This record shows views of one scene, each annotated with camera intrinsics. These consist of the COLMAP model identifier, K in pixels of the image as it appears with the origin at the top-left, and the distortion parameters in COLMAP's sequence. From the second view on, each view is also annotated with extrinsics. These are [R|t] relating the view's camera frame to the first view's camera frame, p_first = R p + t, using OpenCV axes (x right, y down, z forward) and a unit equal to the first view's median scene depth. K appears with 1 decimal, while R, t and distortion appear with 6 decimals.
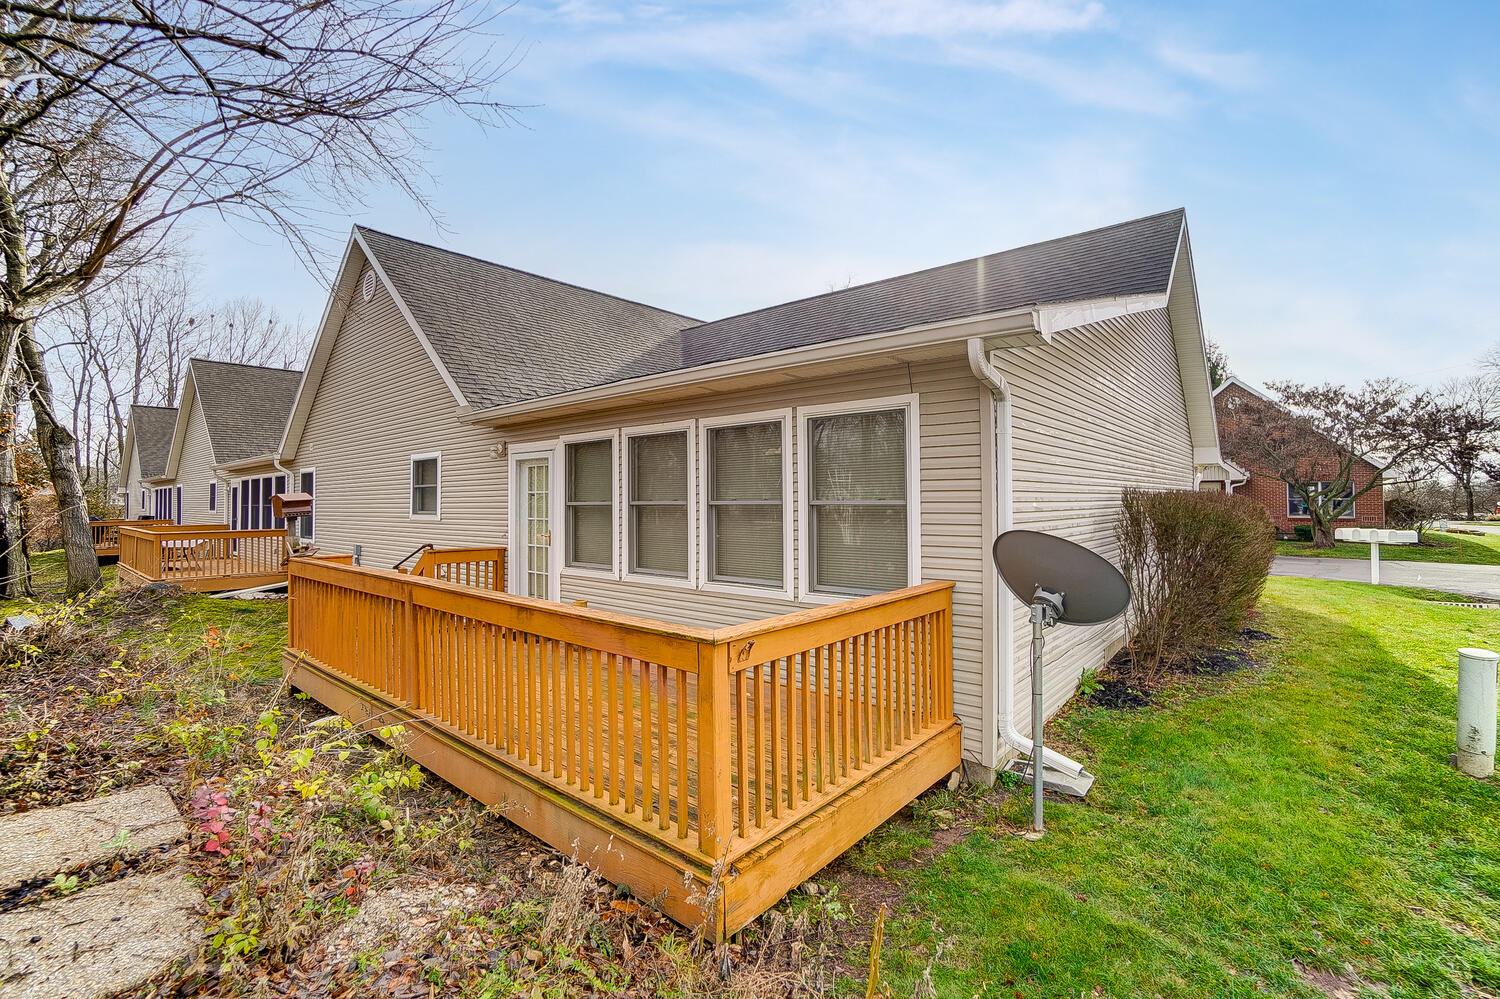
lens RADIAL K [[660.7, 0, 746.7], [0, 660.7, 506.2], [0, 0, 1]] dist [-0.064833, 0.022074]
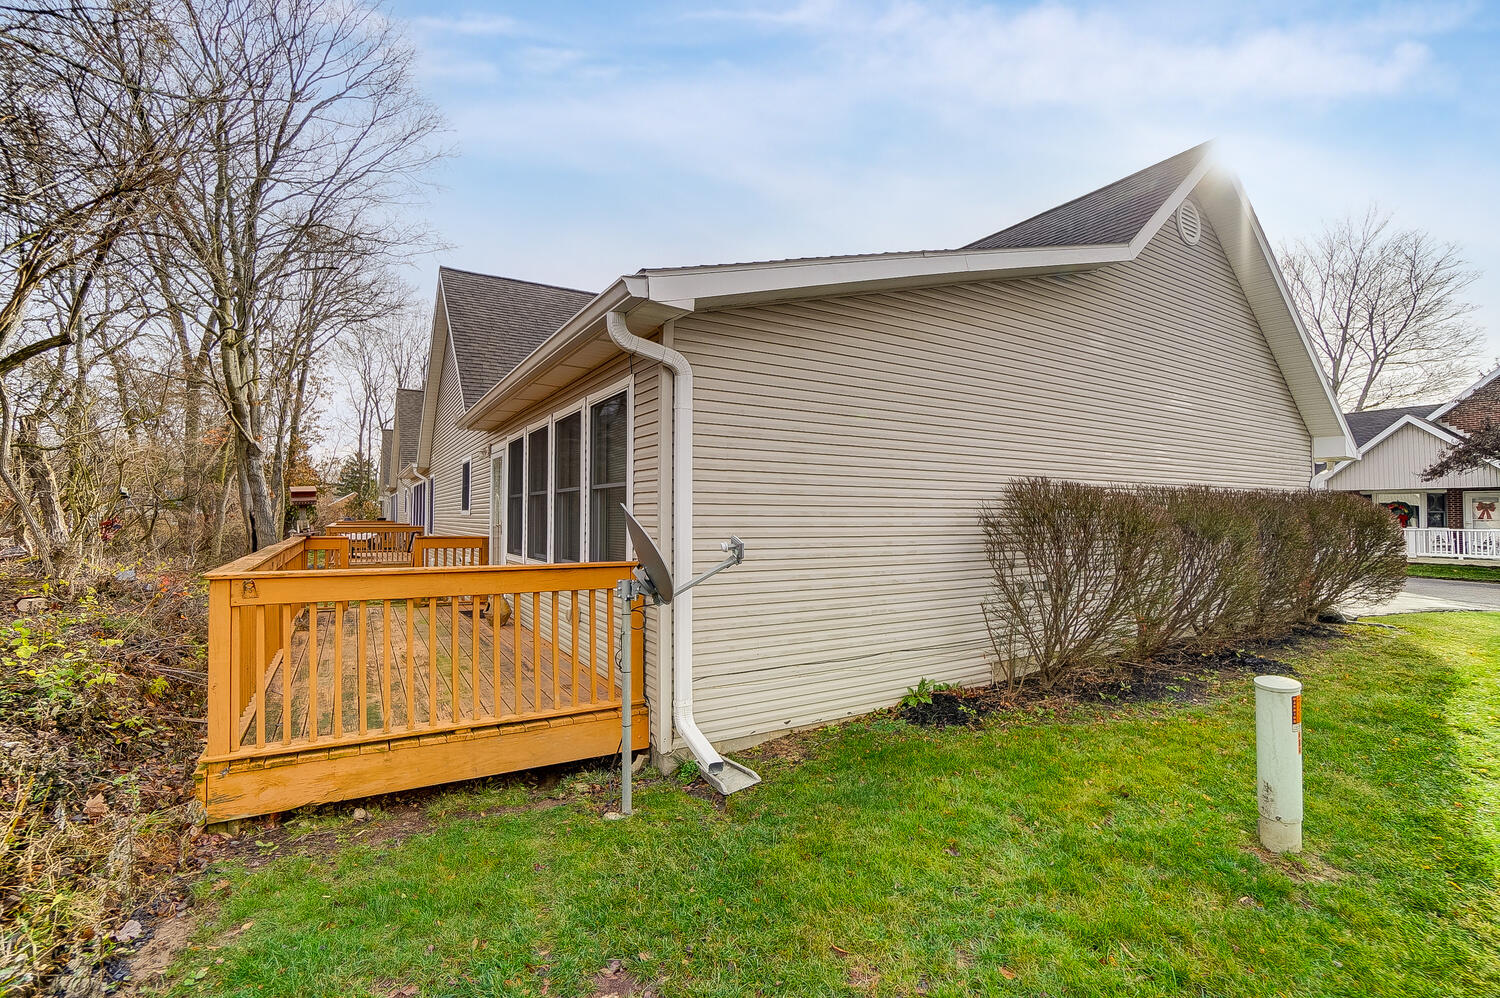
lens RADIAL K [[660.7, 0, 746.7], [0, 660.7, 505.7], [0, 0, 1]] dist [-0.064833, 0.022074]
pose [[0.950703, 0.004945, -0.310063, 0.459251], [-0.011253, 0.999764, -0.018559, 0.028044], [0.309898, 0.021133, 0.950535, 0.059017]]
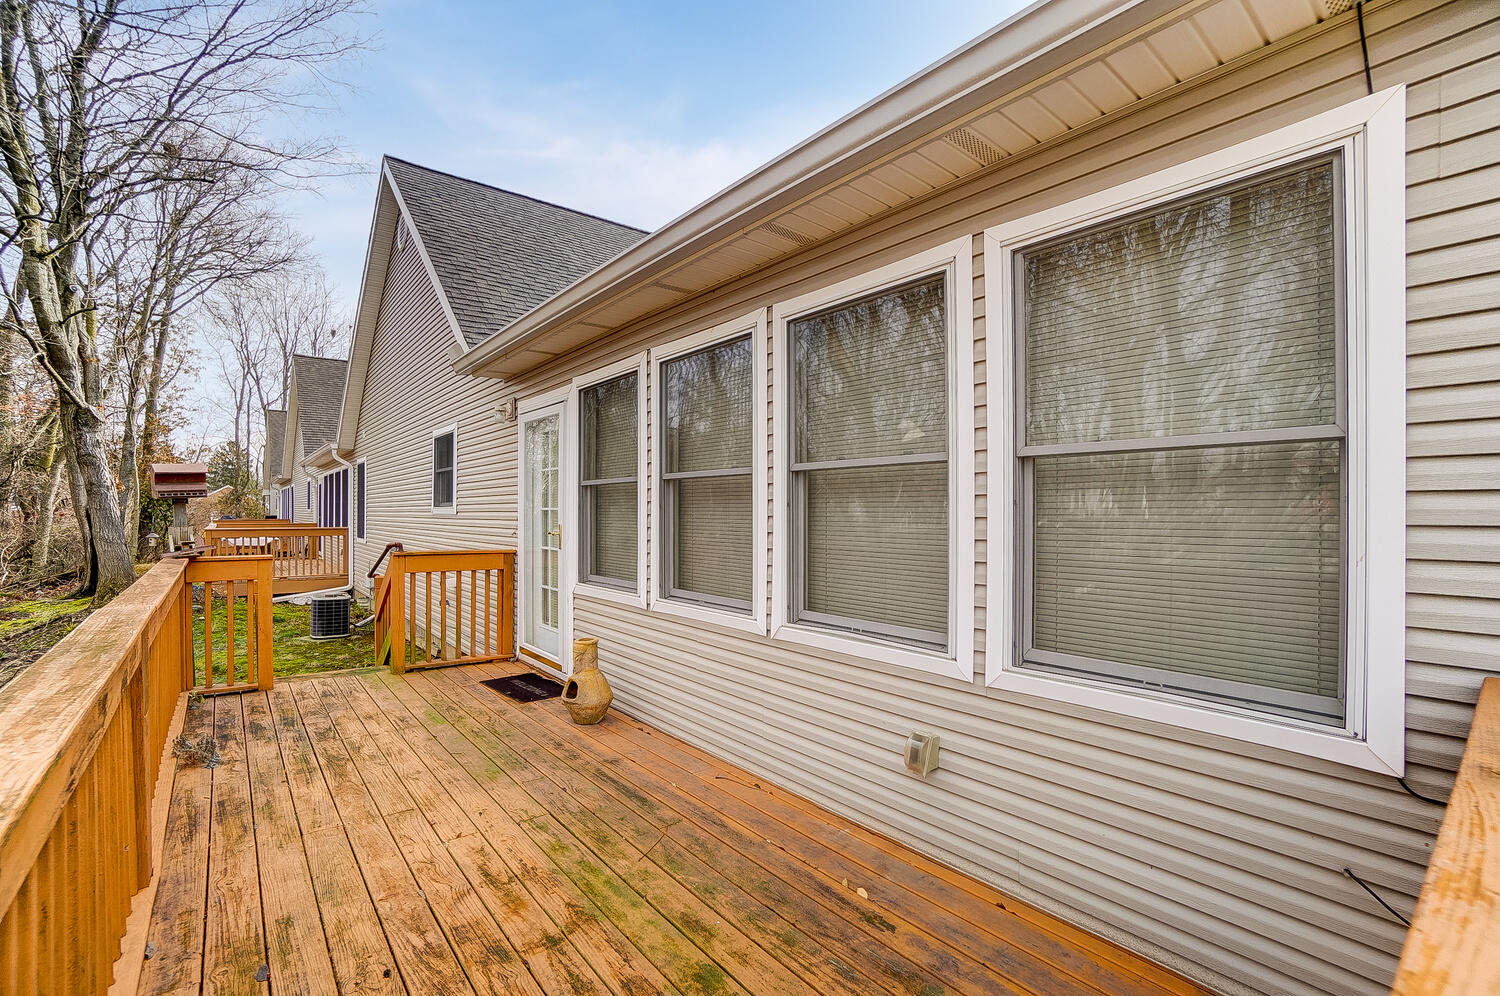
lens RADIAL K [[665.0, 0, 749.5], [0, 665.0, 516.4], [0, 0, 1]] dist [-0.054632, 0.017517]
pose [[0.984120, 0.009534, -0.177250, 0.001608], [-0.009147, 0.999954, 0.002997, 0.024805], [0.177270, -0.001328, 0.984161, 0.392564]]
